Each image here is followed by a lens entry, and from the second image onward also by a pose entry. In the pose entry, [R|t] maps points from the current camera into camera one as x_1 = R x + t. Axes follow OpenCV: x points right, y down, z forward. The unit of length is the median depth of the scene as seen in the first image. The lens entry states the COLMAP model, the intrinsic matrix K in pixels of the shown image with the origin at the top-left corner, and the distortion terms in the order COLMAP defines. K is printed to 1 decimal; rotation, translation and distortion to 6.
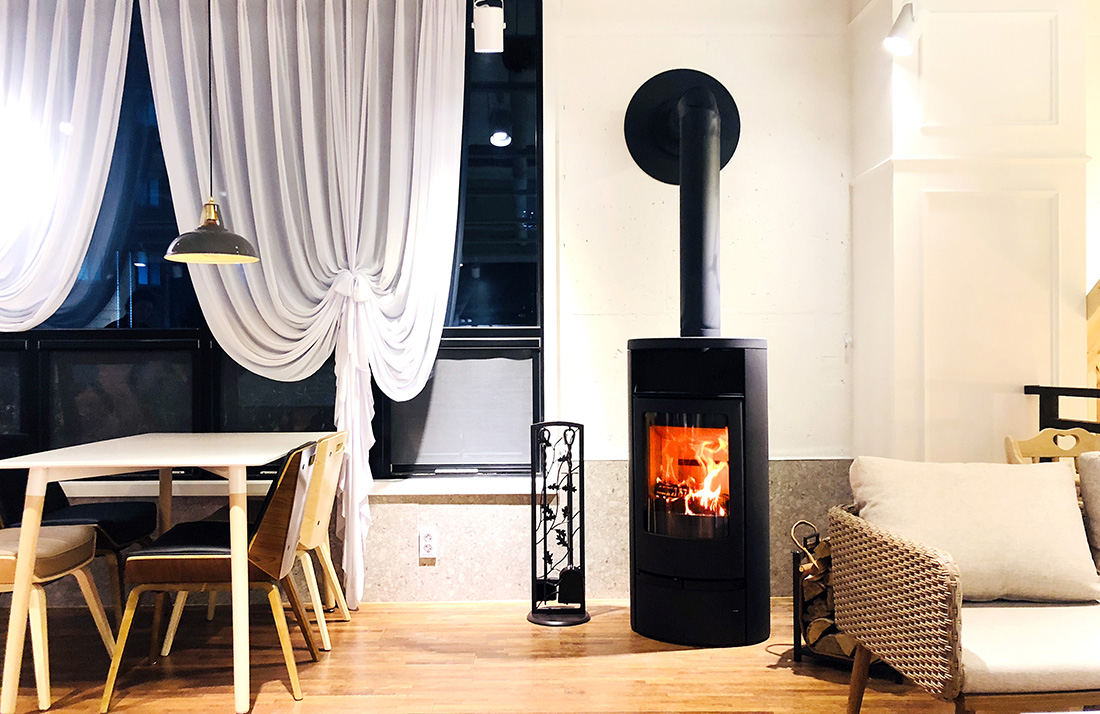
lens RADIAL K [[854.9, 0, 592.0], [0, 854.9, 372.7], [0, 0, 1]] dist [0.023942, -0.005217]
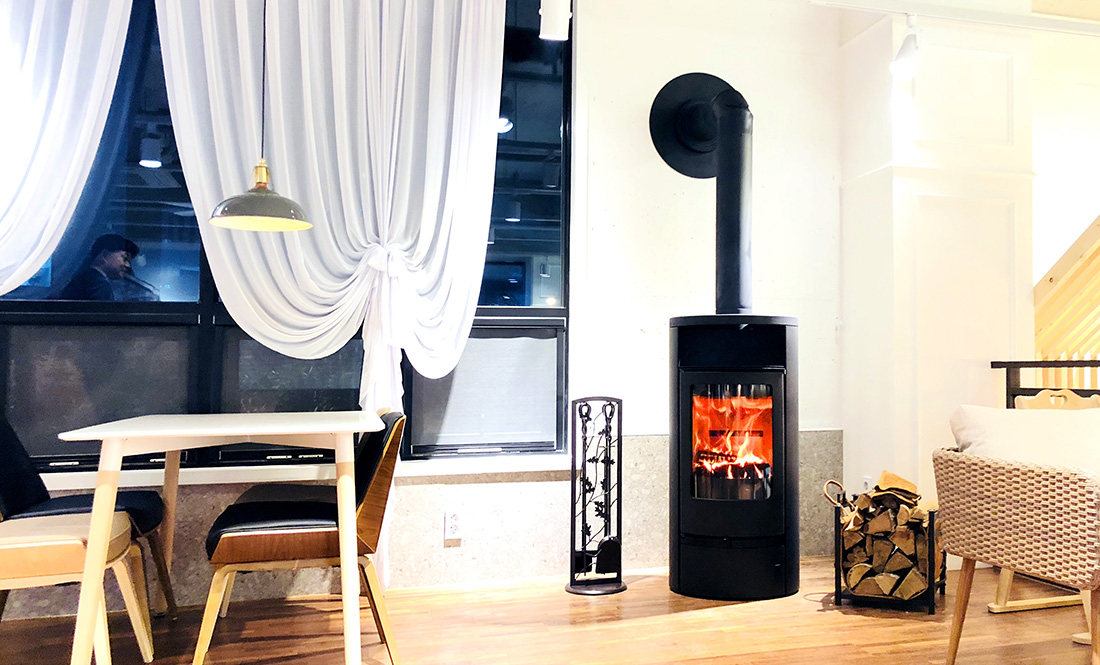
lens RADIAL K [[836.0, 0, 677.8], [0, 836.0, 344.1], [0, 0, 1]] dist [0.032202, -0.031121]
pose [[0.965437, 0.005695, 0.260575, -0.209749], [0.004564, 0.999239, -0.038749, 0.032866], [-0.260597, 0.038599, 0.964676, -0.008422]]
